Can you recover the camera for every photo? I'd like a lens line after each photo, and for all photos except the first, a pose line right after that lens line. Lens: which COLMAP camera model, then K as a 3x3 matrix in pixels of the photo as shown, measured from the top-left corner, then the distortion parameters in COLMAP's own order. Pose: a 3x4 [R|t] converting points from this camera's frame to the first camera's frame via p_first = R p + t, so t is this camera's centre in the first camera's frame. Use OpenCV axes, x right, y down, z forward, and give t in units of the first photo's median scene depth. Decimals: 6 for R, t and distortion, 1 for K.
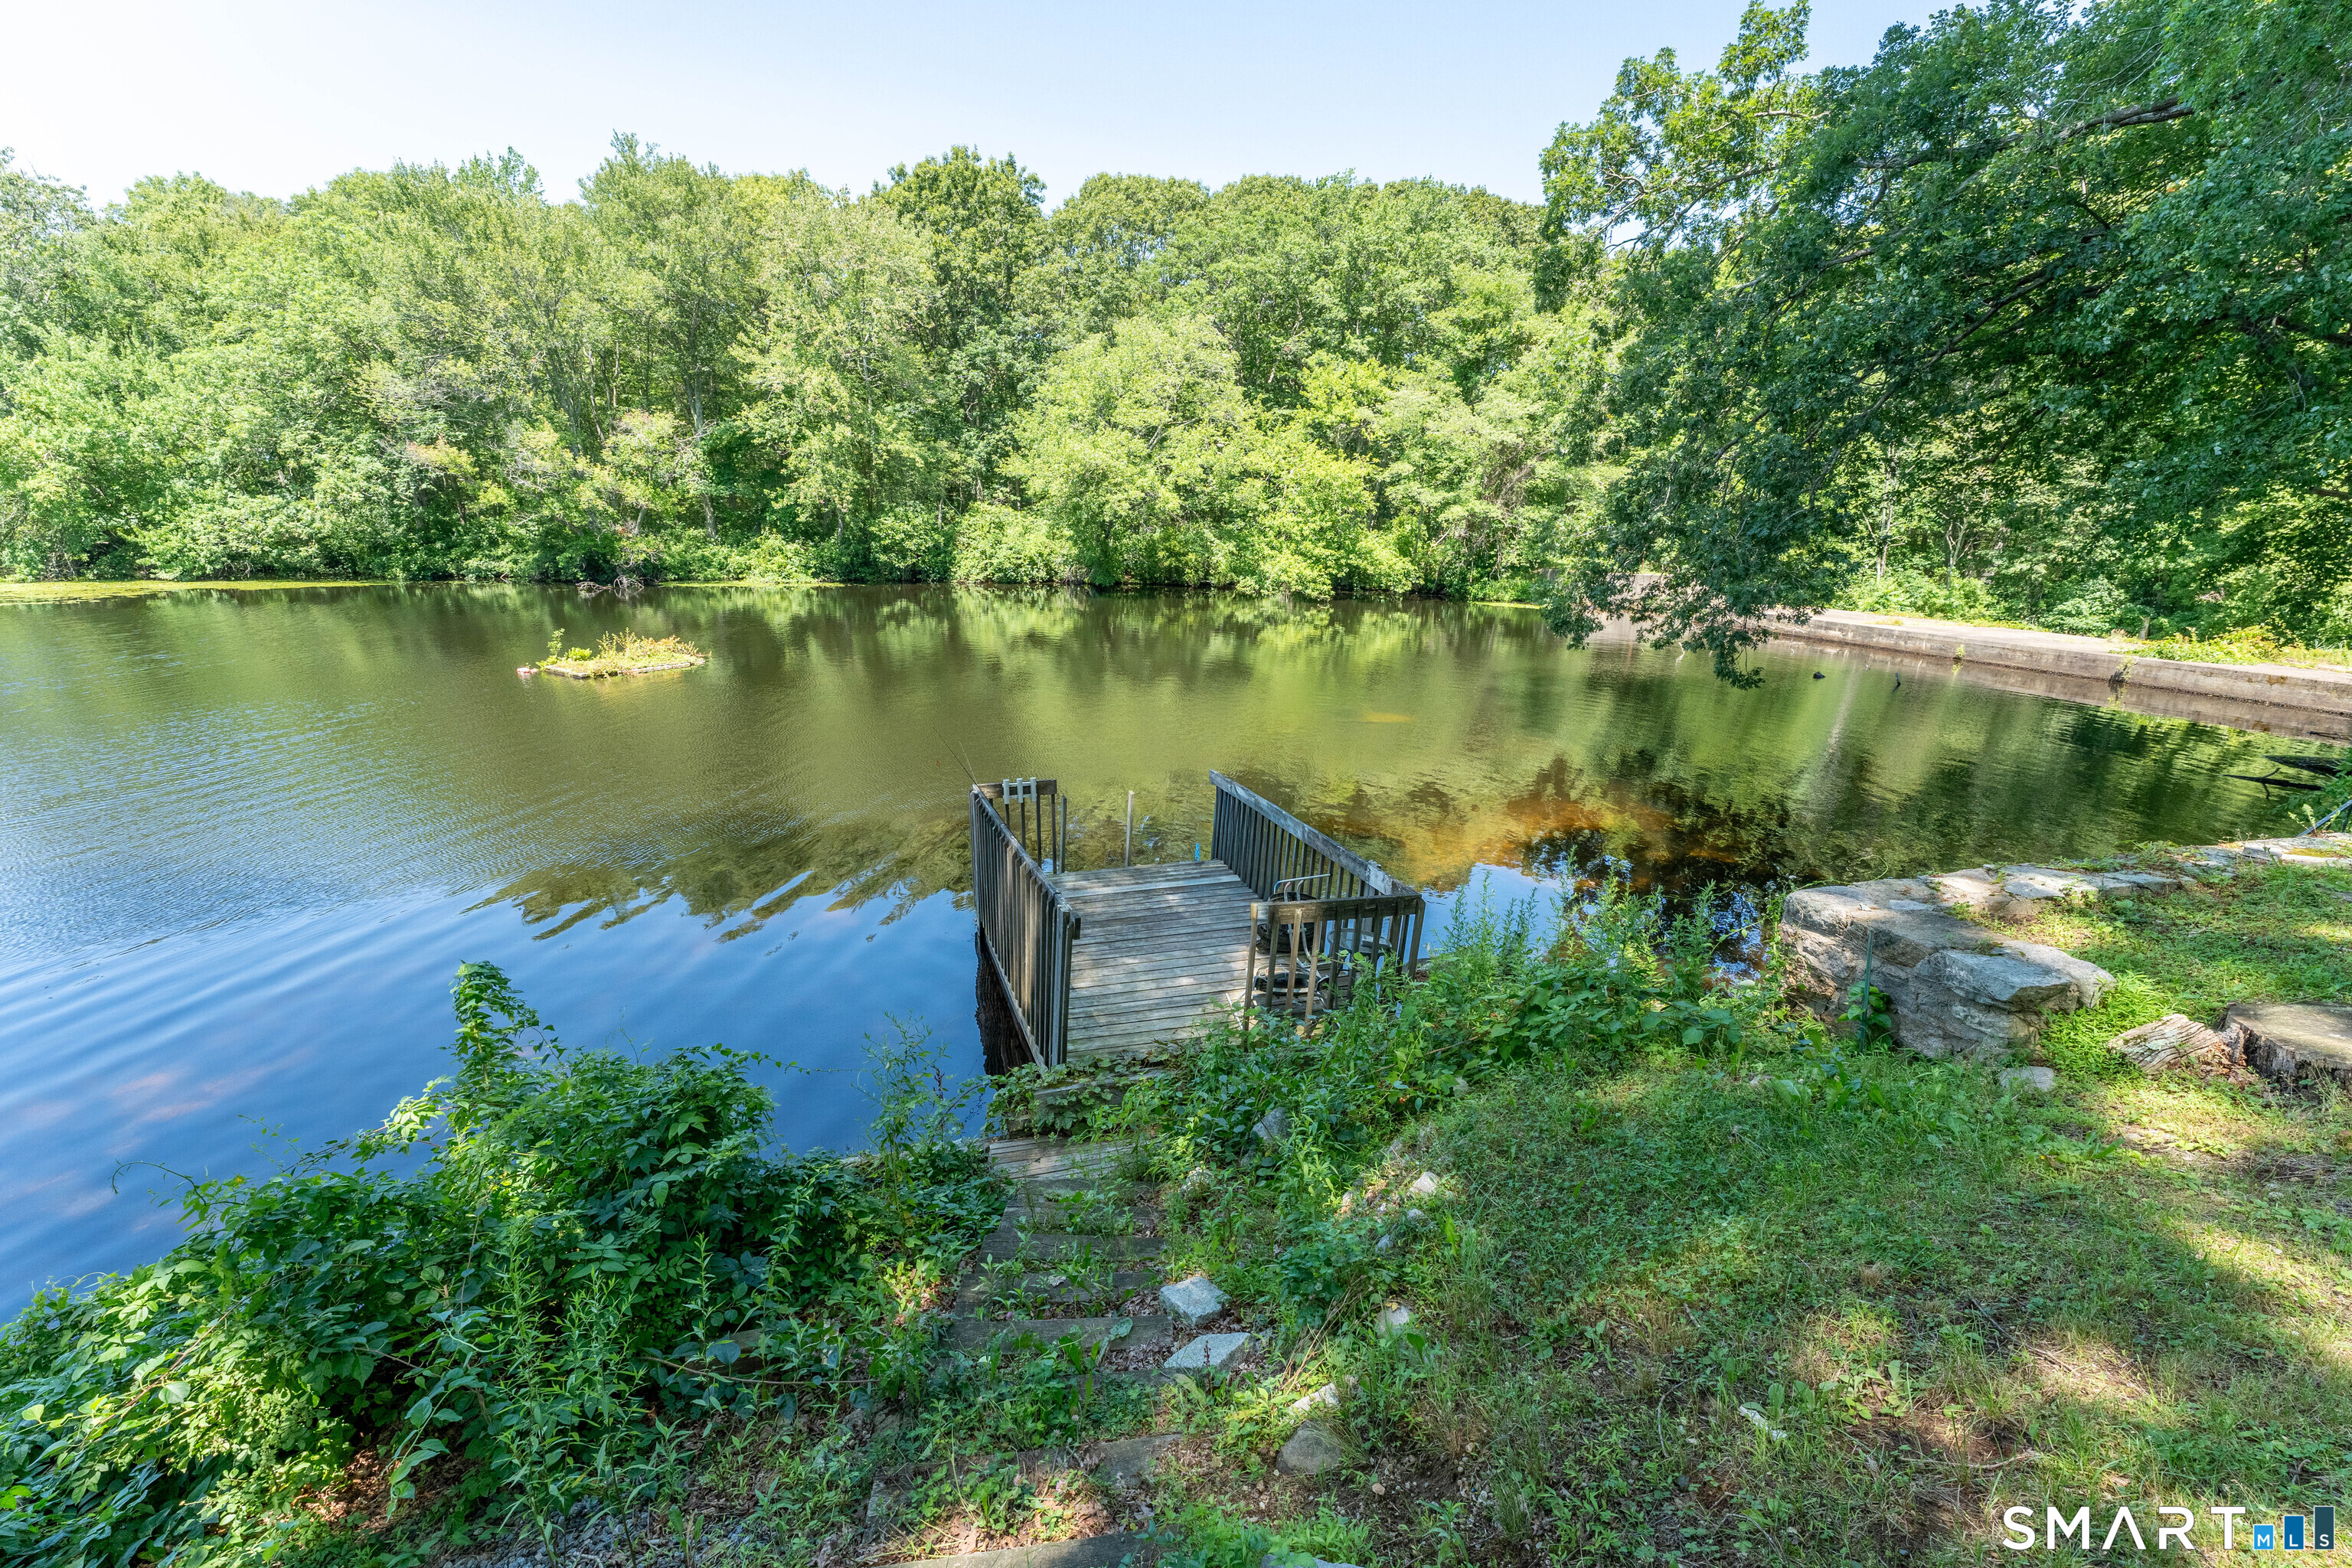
lens RADIAL K [[948.1, 0, 1163.1], [0, 948.1, 777.1], [0, 0, 1]] dist [0.004052, -0.000828]
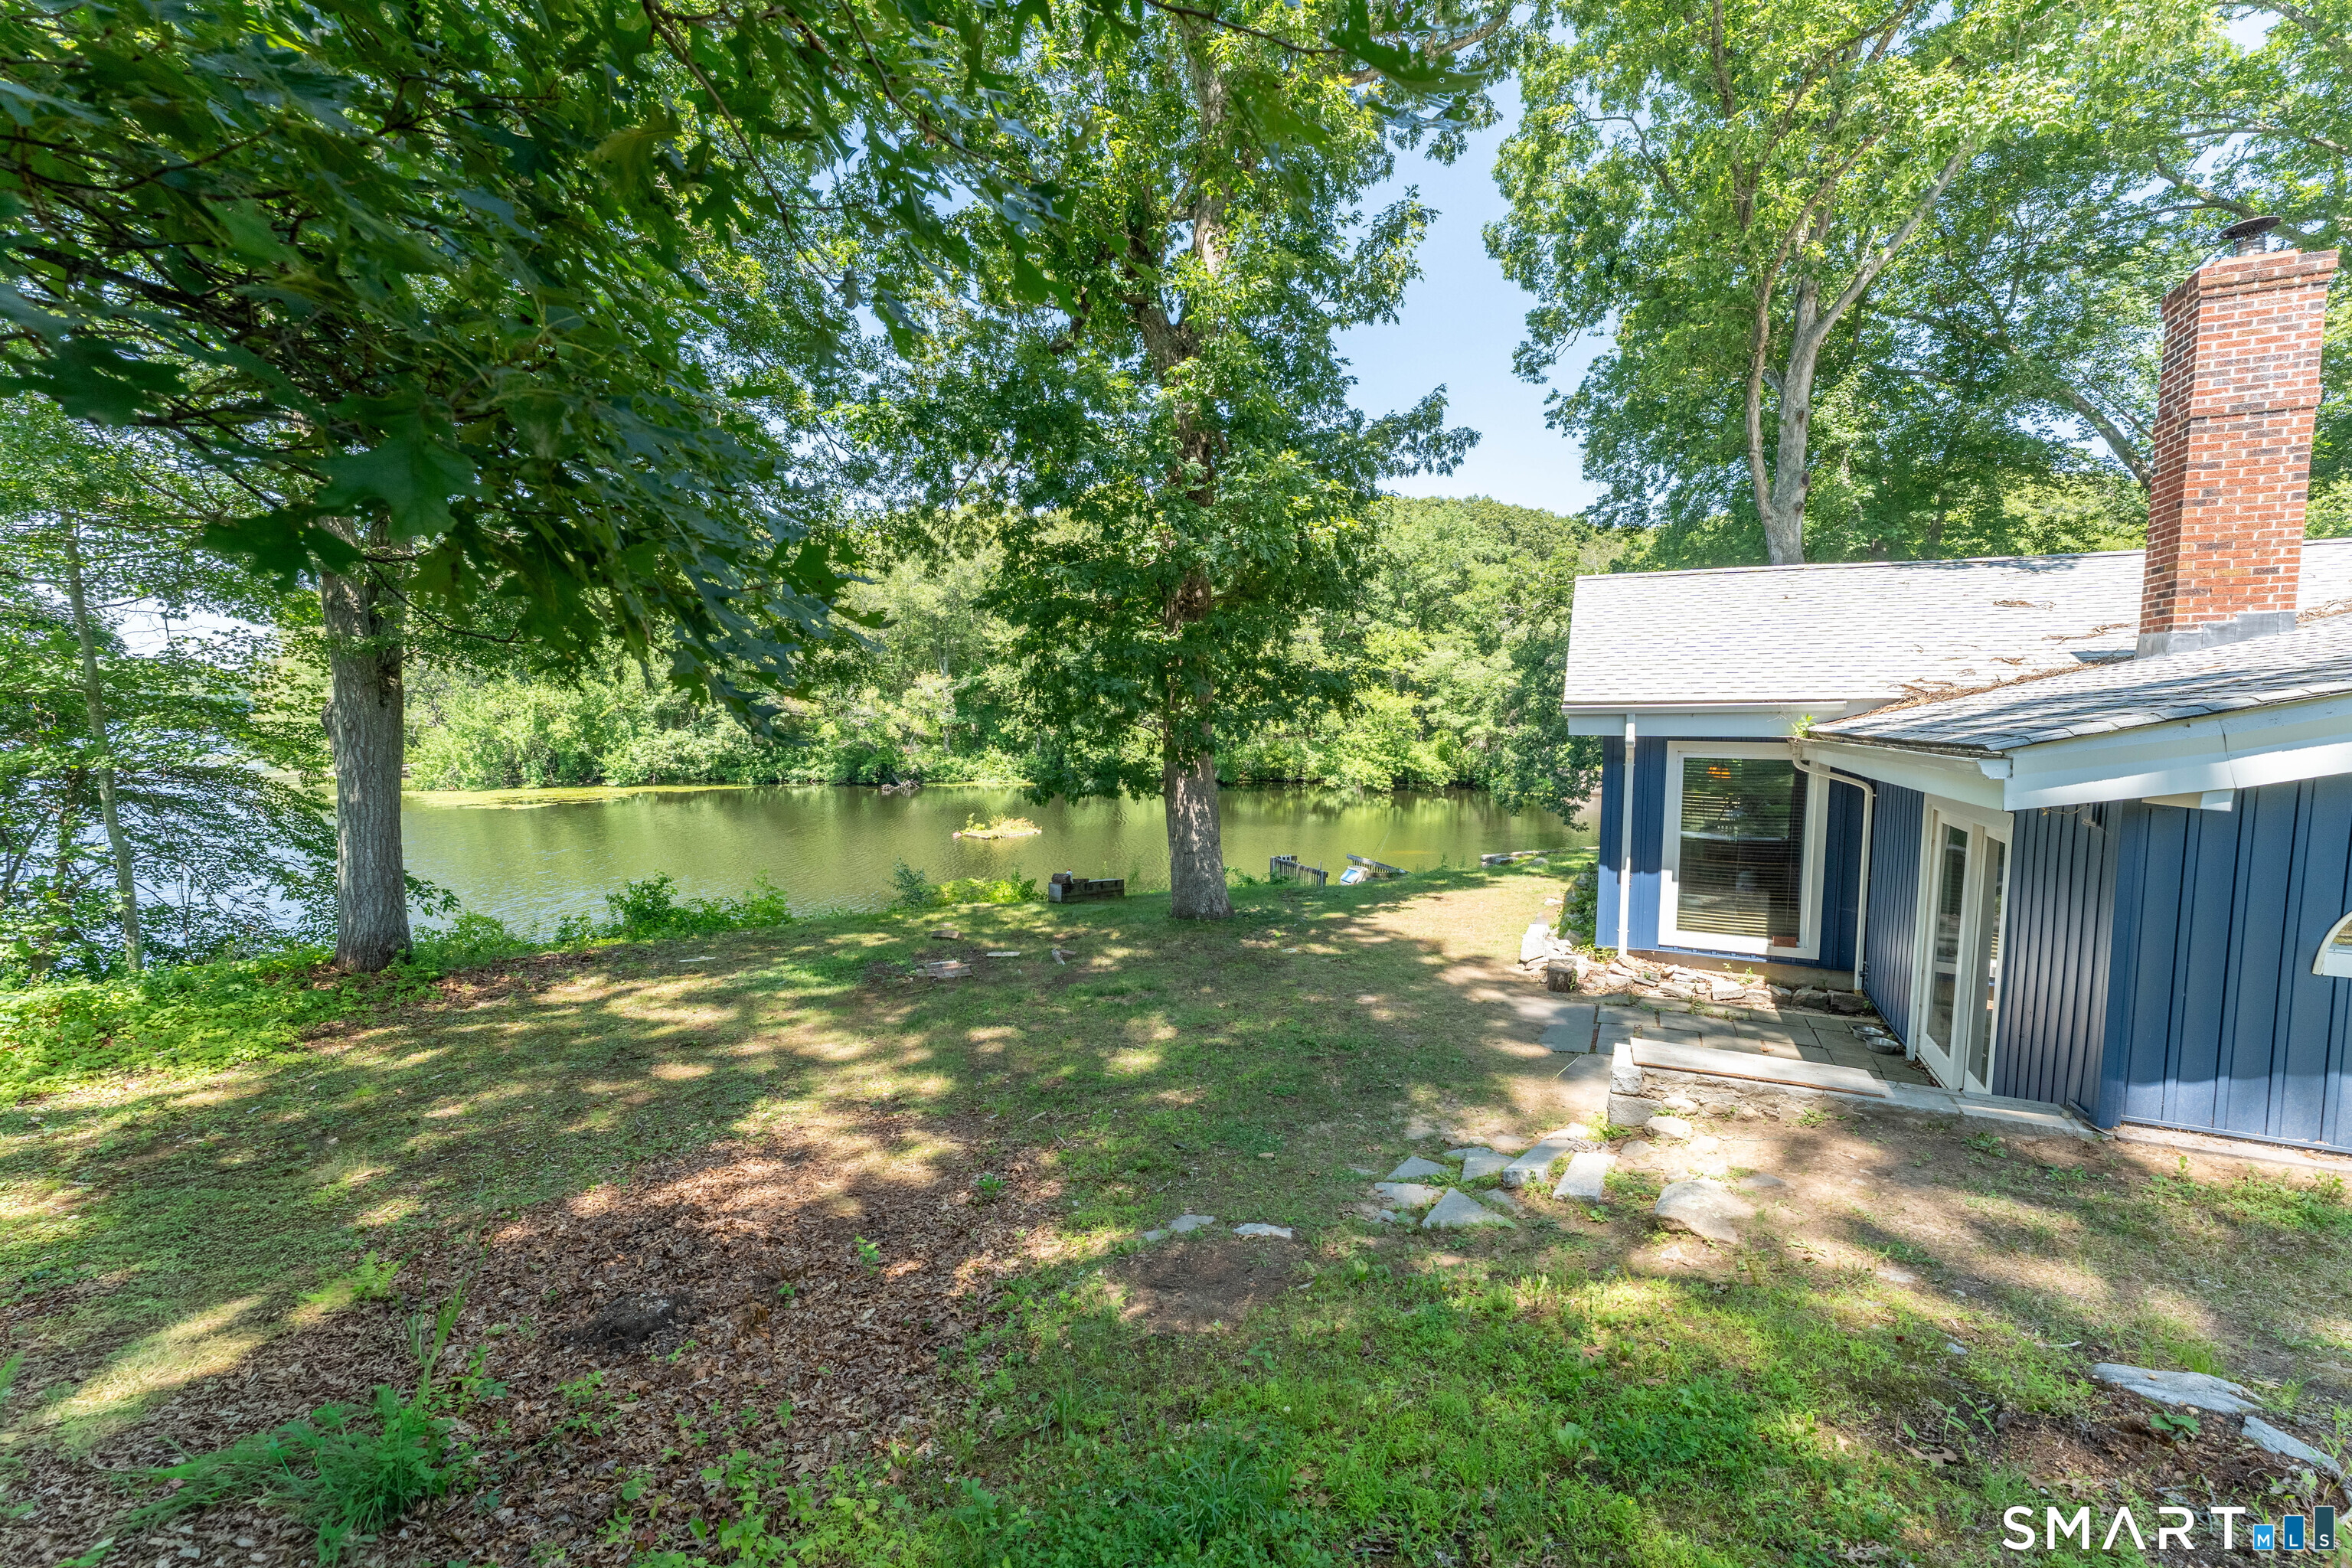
lens RADIAL K [[948.1, 0, 1175.7], [0, 948.1, 790.8], [0, 0, 1]] dist [0.004052, -0.000828]
pose [[0.998494, -0.010334, -0.053885, -0.068515], [0.000475, 0.983696, -0.179840, 0.067240], [0.054865, 0.179543, 0.982219, -0.405721]]
